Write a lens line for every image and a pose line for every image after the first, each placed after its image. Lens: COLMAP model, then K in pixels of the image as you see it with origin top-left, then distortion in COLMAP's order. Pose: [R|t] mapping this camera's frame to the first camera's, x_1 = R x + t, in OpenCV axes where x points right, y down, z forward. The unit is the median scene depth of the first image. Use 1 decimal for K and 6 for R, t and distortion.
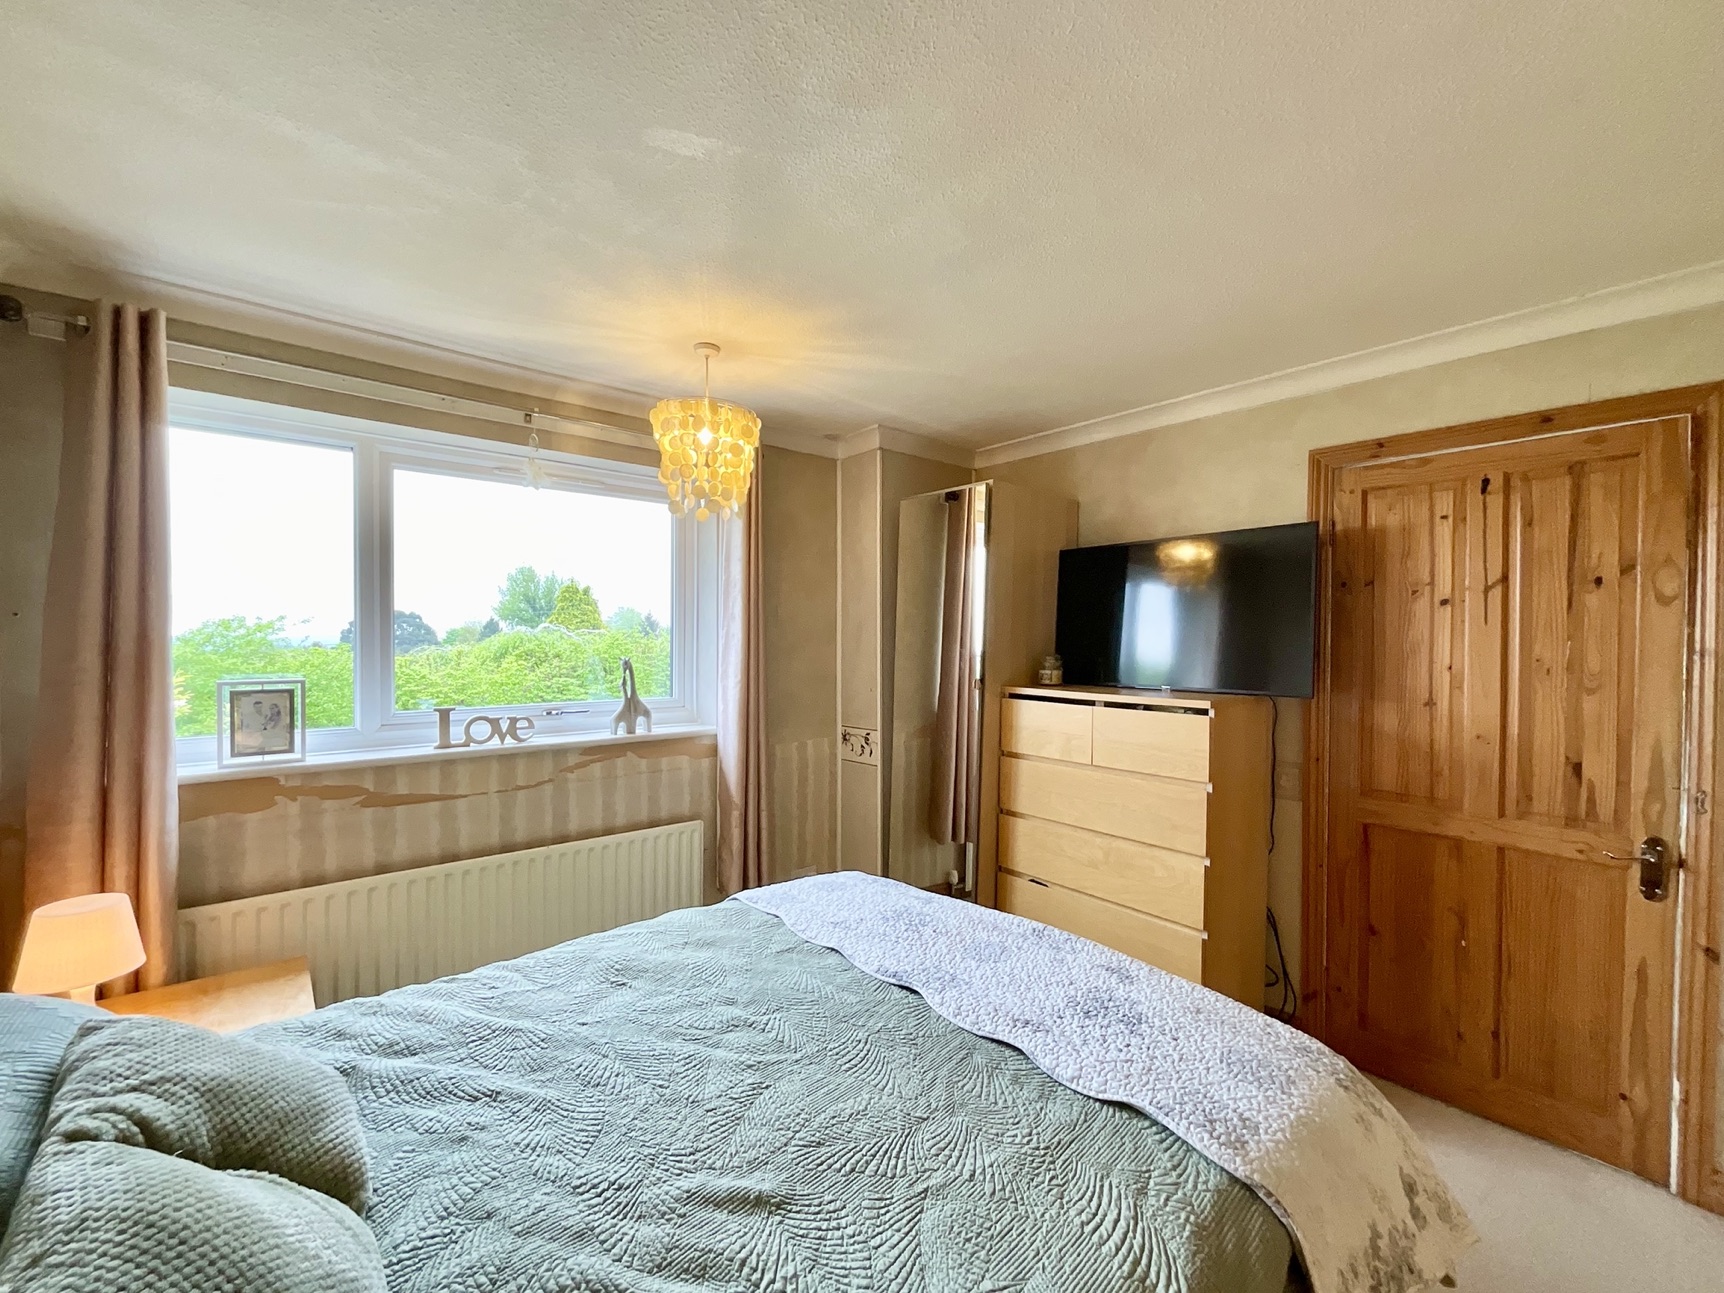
lens RADIAL K [[702.7, 0, 857.9], [0, 702.7, 644.1], [0, 0, 1]] dist [-0.000485, 0.000160]
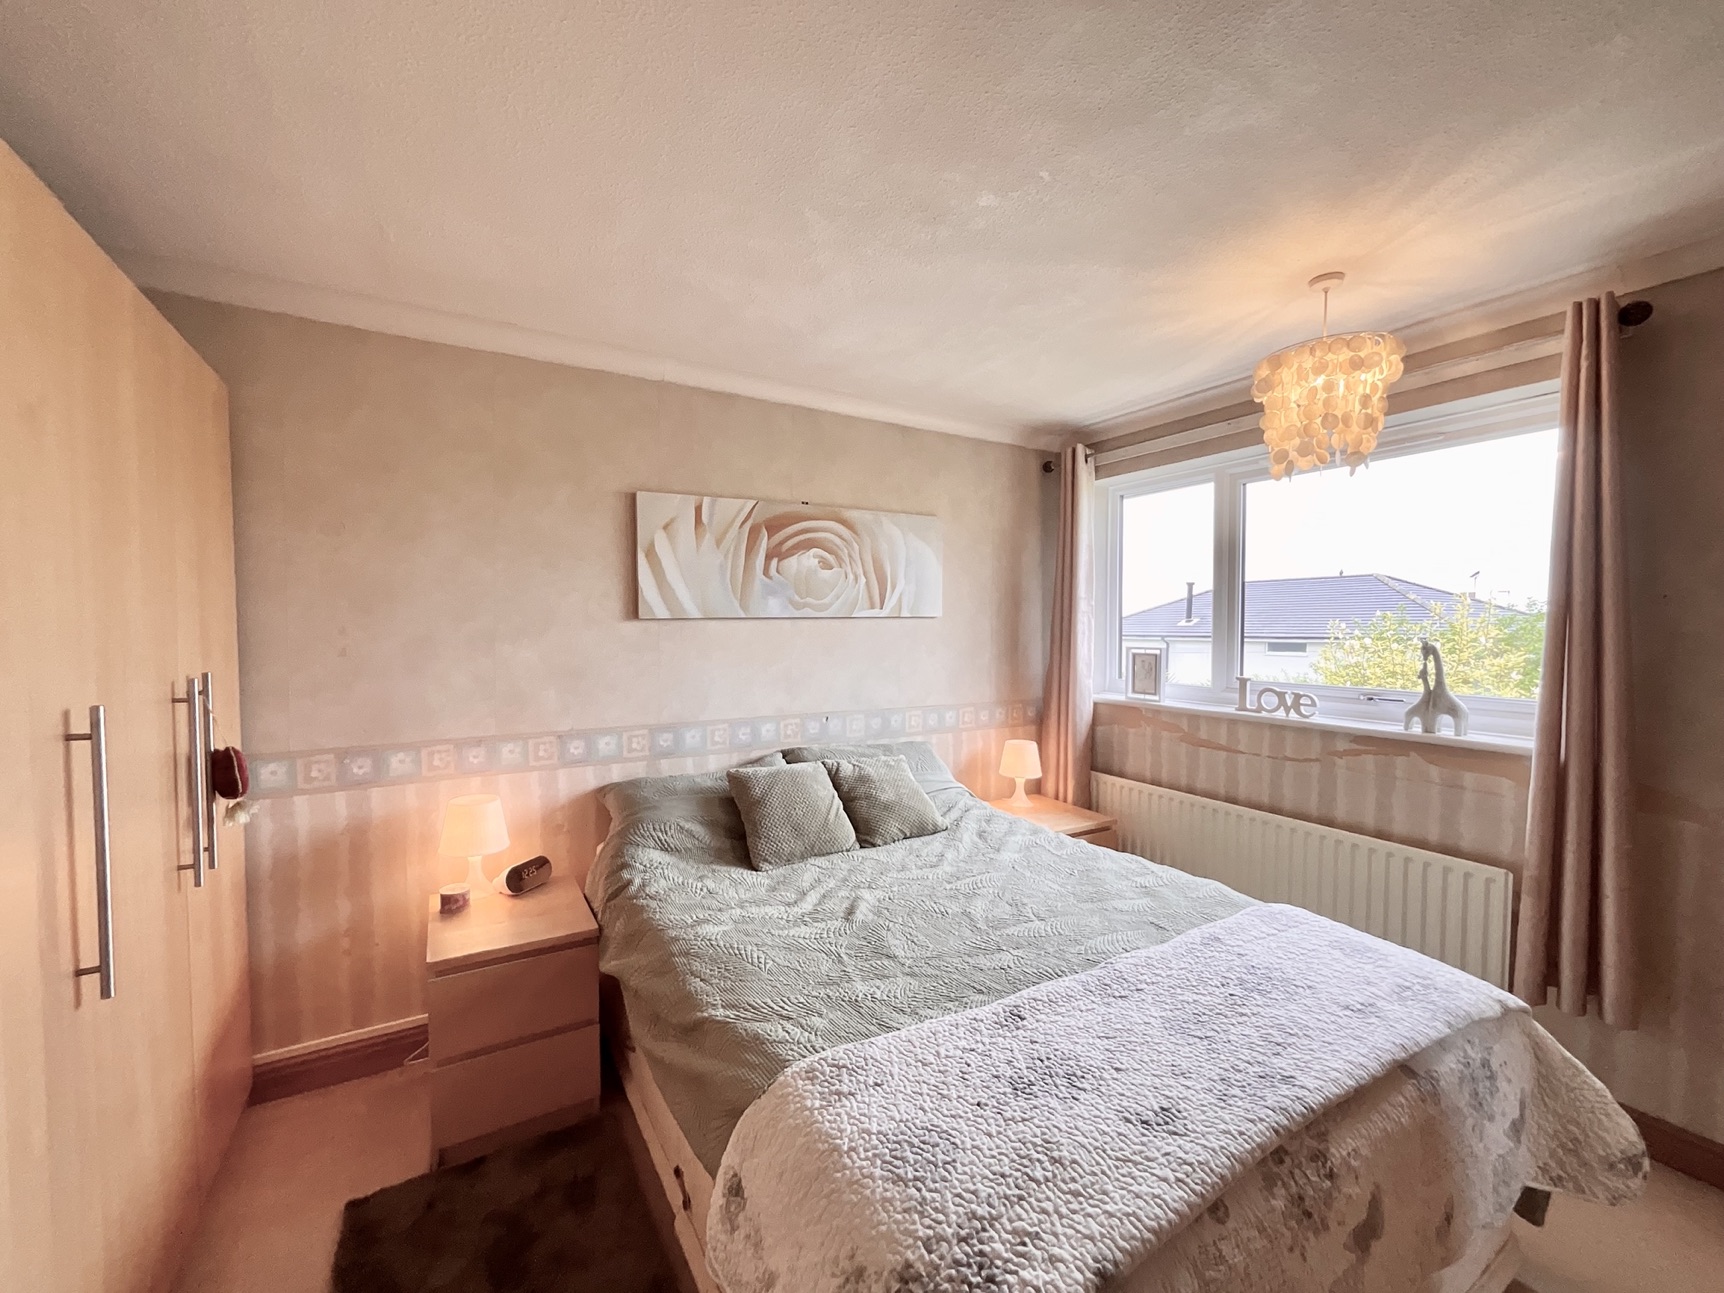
lens RADIAL K [[702.7, 0, 863.0], [0, 702.7, 643.7], [0, 0, 1]] dist [-0.000485, 0.000160]
pose [[-0.171390, 0.021496, -0.984969, 0.767380], [-0.012311, 0.999637, 0.023958, 0.013263], [0.985126, 0.016232, -0.171064, 0.611347]]
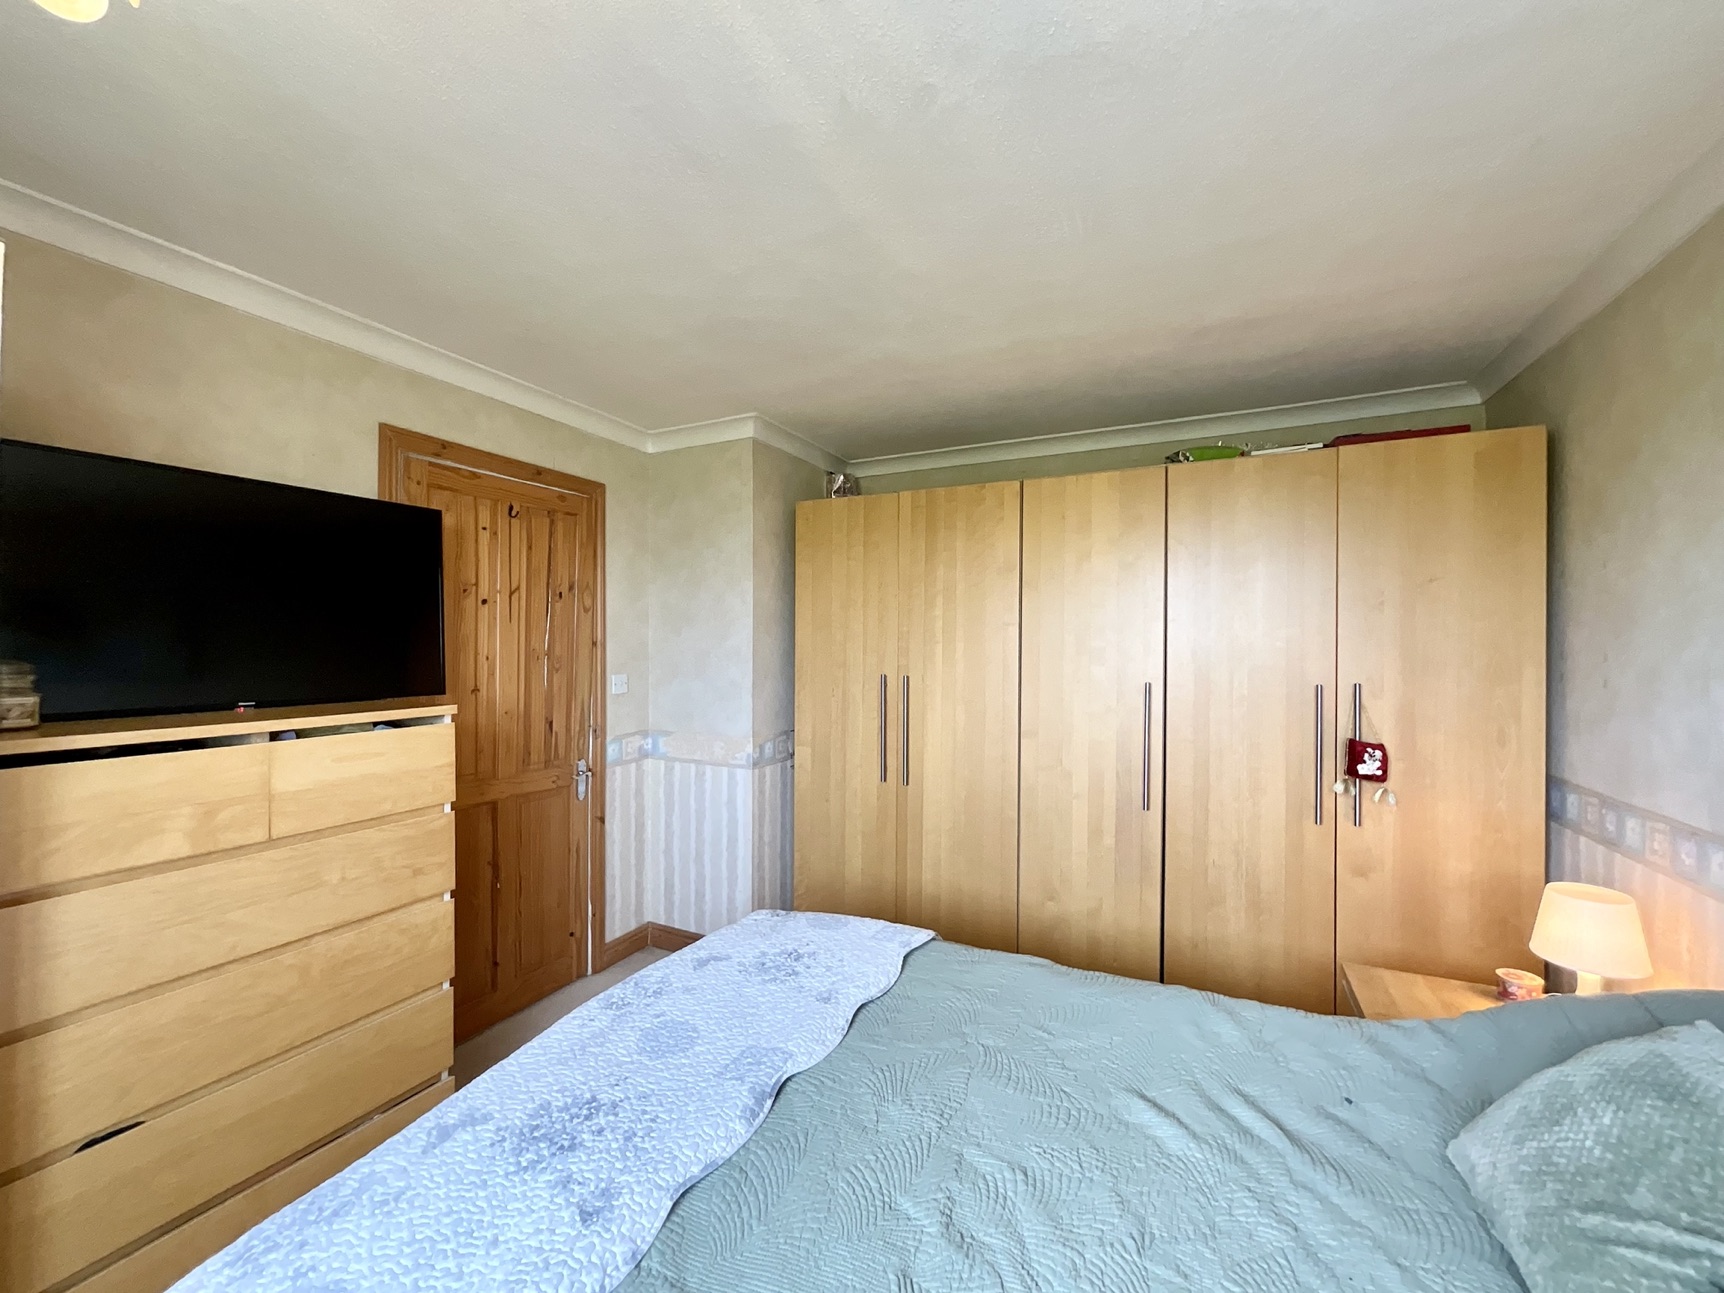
lens RADIAL K [[702.7, 0, 859.0], [0, 702.7, 647.9], [0, 0, 1]] dist [-0.000485, 0.000160]
pose [[-0.395767, -0.010690, 0.918289, -0.468566], [0.007921, 0.999855, 0.015053, 0.003869], [-0.918317, 0.013232, -0.395625, 0.875852]]
